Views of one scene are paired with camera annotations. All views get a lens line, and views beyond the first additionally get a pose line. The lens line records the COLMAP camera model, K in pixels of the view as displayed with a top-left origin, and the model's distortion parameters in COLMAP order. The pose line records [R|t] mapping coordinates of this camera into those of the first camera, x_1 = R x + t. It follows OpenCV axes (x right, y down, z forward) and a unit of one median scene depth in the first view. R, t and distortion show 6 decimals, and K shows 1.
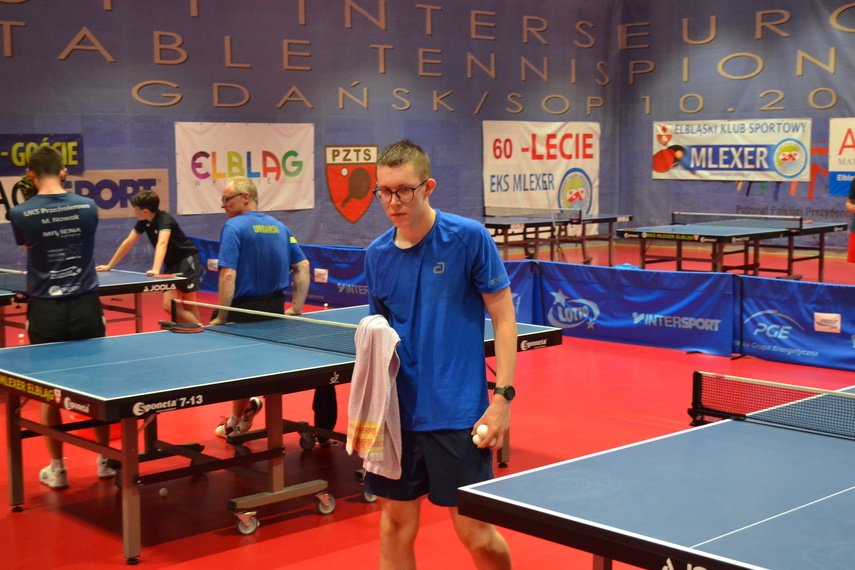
lens RADIAL K [[1287.2, 0, 427.5], [0, 1287.2, 285.0], [0, 0, 1]] dist [-0.019978, 0.037374]
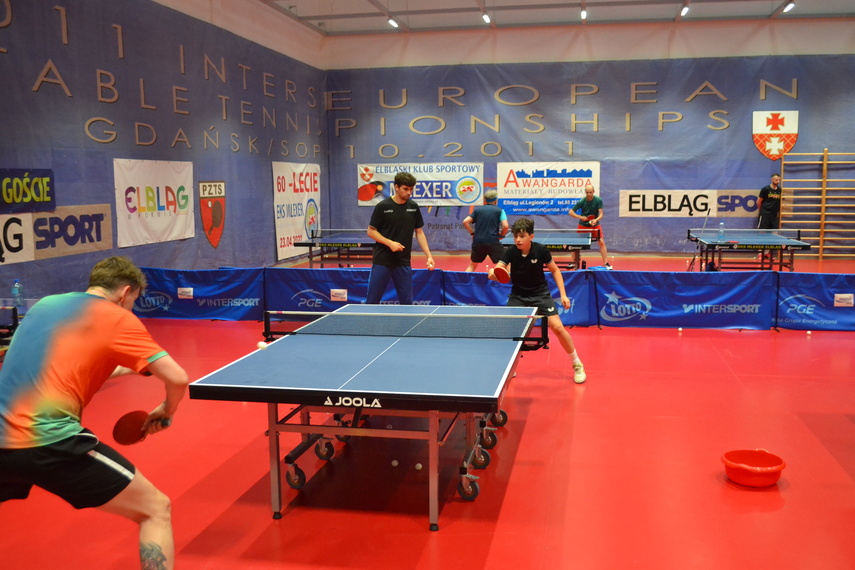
lens RADIAL K [[847.8, 0, 427.5], [0, 847.8, 285.0], [0, 0, 1]] dist [-0.020816, -0.019148]
pose [[0.818504, -0.070884, 0.570111, -0.359432], [0.064478, 0.997424, 0.031443, -0.028057], [-0.570871, 0.011023, 0.820965, 0.277532]]
